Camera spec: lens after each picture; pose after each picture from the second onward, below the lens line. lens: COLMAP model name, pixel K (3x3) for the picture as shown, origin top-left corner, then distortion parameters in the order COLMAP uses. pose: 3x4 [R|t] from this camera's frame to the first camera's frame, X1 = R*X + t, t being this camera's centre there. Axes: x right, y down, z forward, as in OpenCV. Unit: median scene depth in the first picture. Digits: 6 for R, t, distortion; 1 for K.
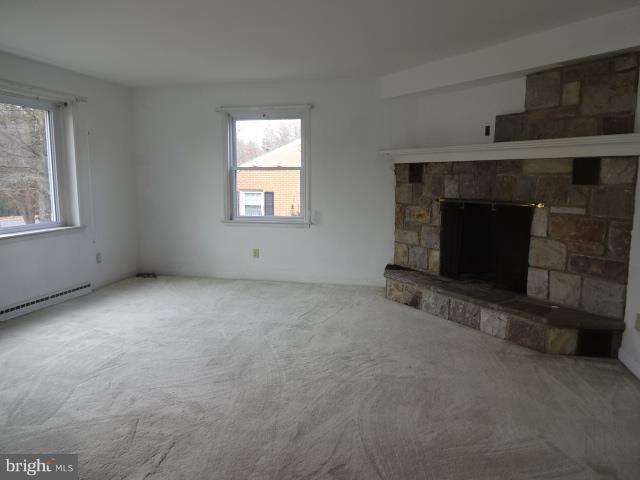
lens RADIAL K [[468.2, 0, 320.0], [0, 468.2, 240.0], [0, 0, 1]] dist [-0.000762, -0.001290]
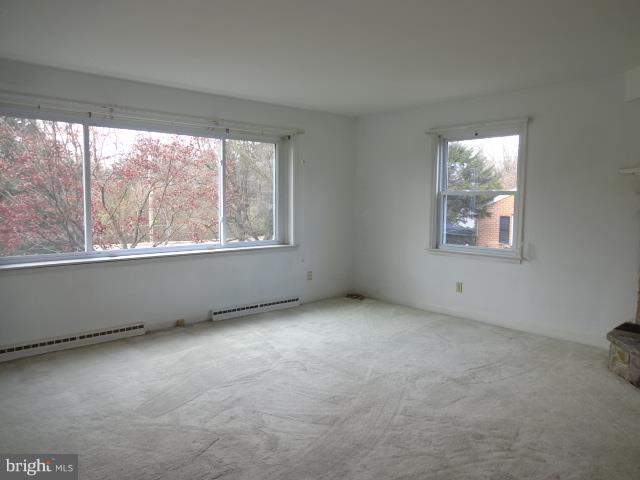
lens RADIAL K [[468.2, 0, 320.0], [0, 468.2, 240.0], [0, 0, 1]] dist [-0.000762, -0.001290]
pose [[0.821250, 0.055015, -0.567910, 0.174638], [-0.082479, 0.996333, -0.022754, -0.022751], [0.564576, 0.065528, 0.822776, 0.125991]]
